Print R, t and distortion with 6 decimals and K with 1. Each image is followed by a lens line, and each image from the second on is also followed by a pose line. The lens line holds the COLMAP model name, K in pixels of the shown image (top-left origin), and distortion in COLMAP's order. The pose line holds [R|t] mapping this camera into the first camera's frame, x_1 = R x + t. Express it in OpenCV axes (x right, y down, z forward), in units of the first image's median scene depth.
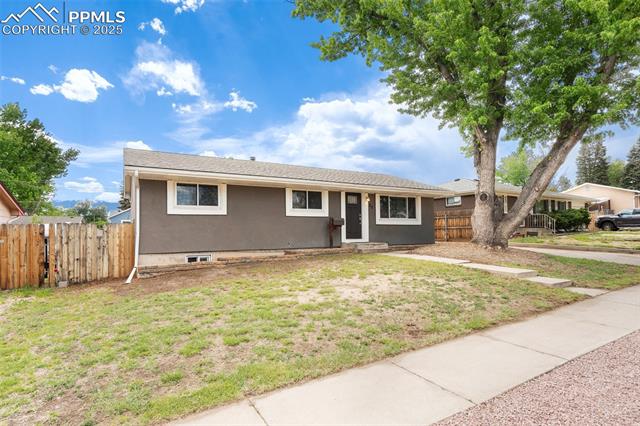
lens RADIAL K [[338.1, 0, 319.1], [0, 338.1, 213.3], [0, 0, 1]] dist [-0.004981, -0.002680]
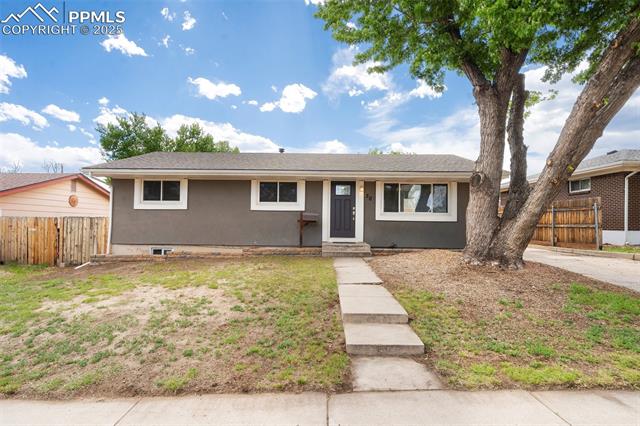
lens RADIAL K [[338.1, 0, 319.9], [0, 338.1, 212.7], [0, 0, 1]] dist [-0.004981, -0.002680]
pose [[0.856507, 0.005049, -0.516110, 0.517326], [0.009409, 0.999633, 0.025393, -0.006444], [0.516049, -0.026606, 0.856146, 0.294972]]
